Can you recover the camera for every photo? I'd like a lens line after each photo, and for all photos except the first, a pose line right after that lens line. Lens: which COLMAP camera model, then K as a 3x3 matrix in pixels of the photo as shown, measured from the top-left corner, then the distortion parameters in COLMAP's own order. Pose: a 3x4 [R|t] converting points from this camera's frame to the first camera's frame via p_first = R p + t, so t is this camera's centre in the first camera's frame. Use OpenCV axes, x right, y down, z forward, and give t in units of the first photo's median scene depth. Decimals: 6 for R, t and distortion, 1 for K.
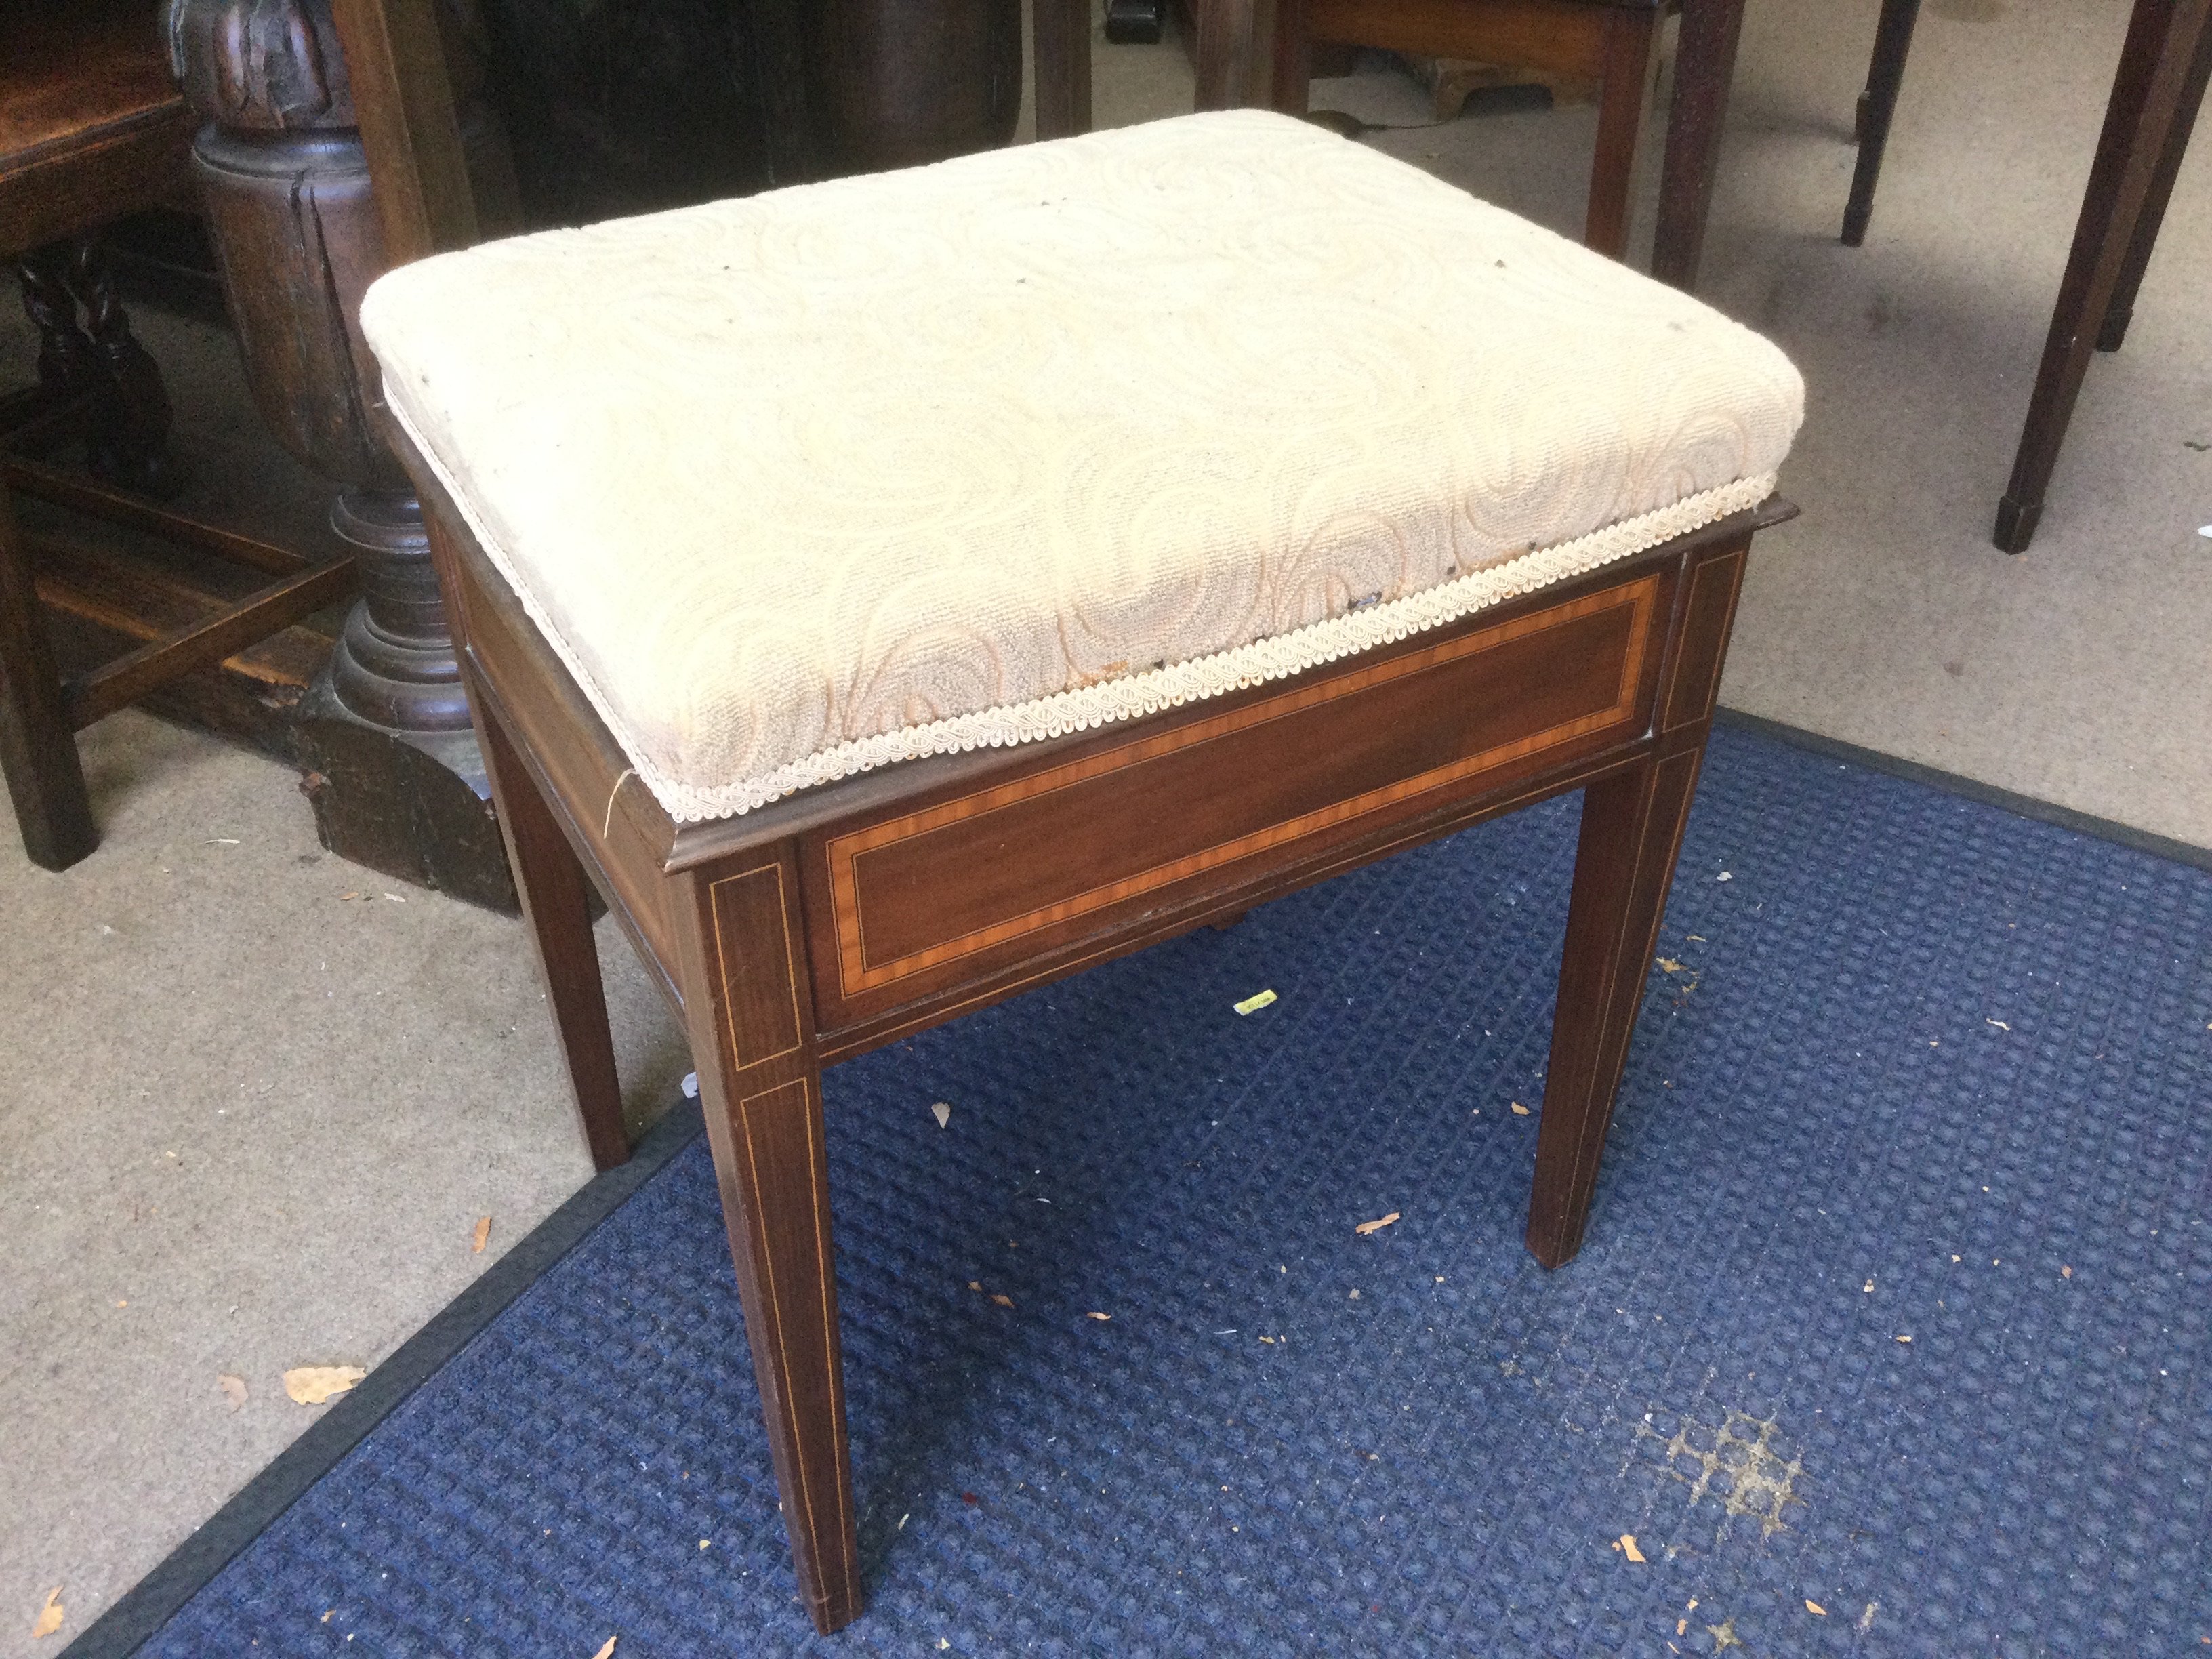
lens RADIAL K [[2011.8, 0, 1106.0], [0, 2011.8, 829.5], [0, 0, 1]] dist [0.106178, -0.204002]
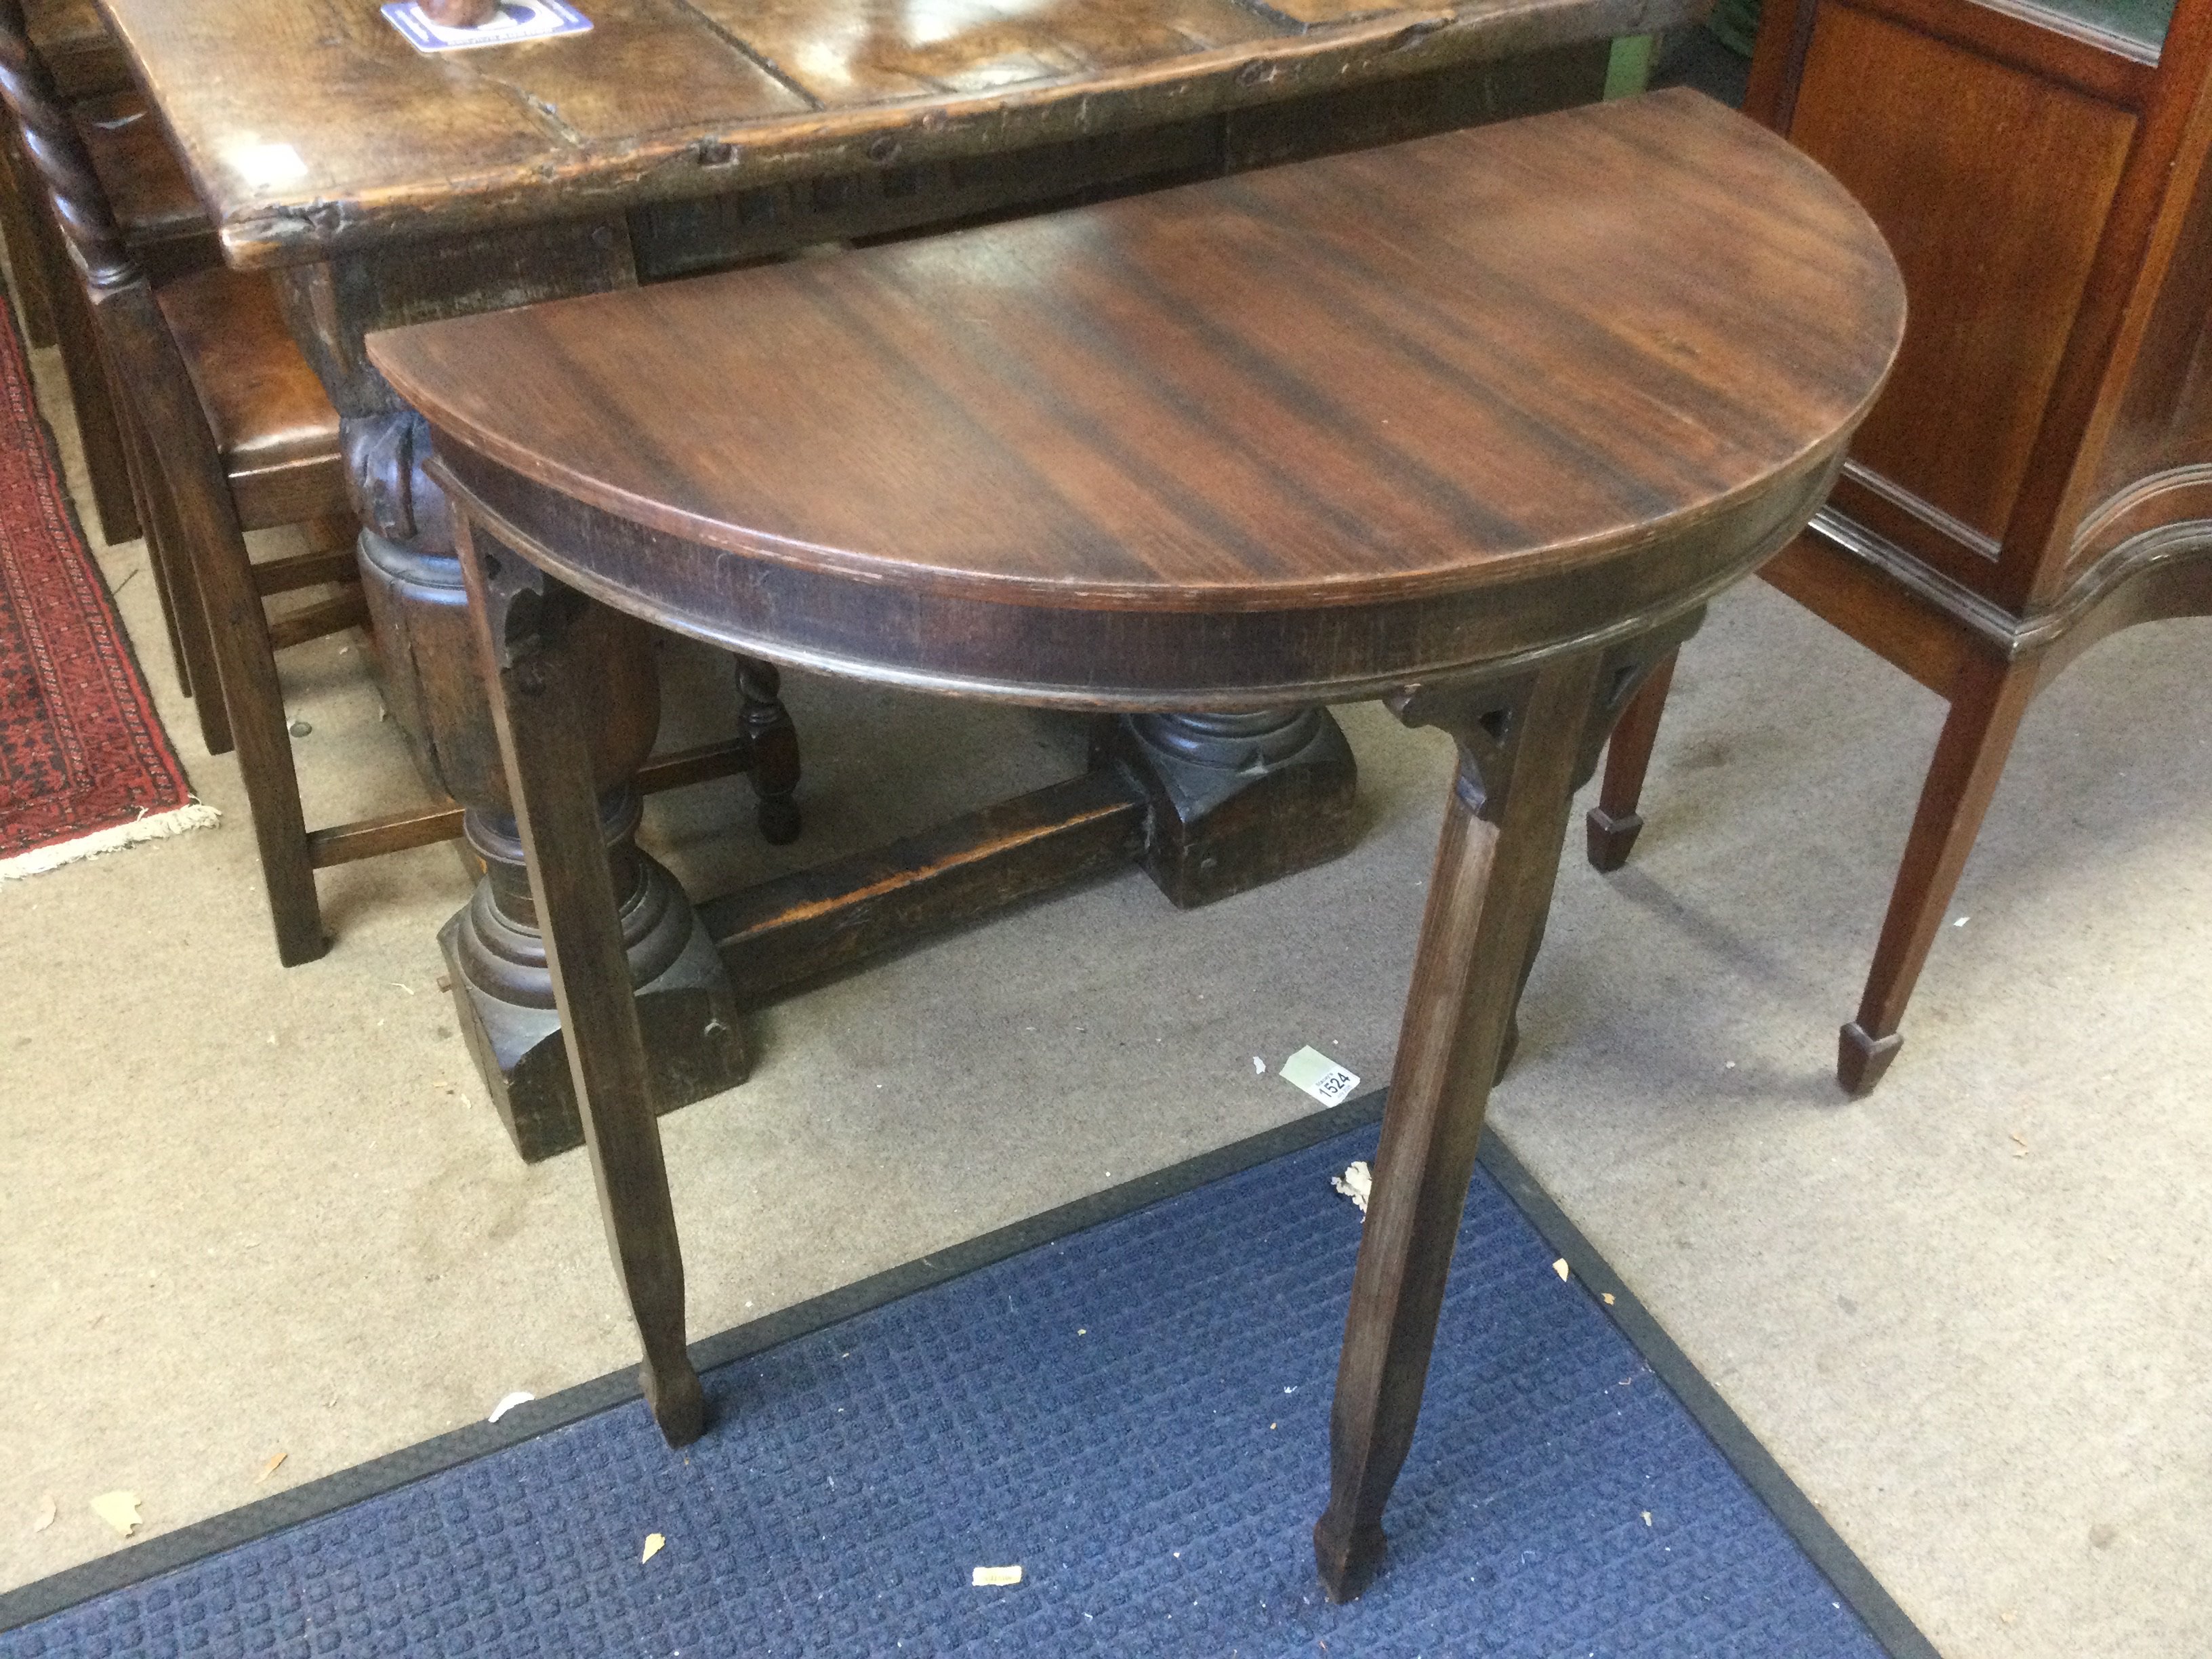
lens RADIAL K [[2011.8, 0, 1106.0], [0, 2011.8, 829.5], [0, 0, 1]] dist [0.106178, -0.204002]
pose [[0.850357, 0.342225, -0.399719, 0.369758], [-0.331577, 0.938328, 0.097969, -0.349409], [0.408595, 0.049228, 0.911387, 0.097778]]
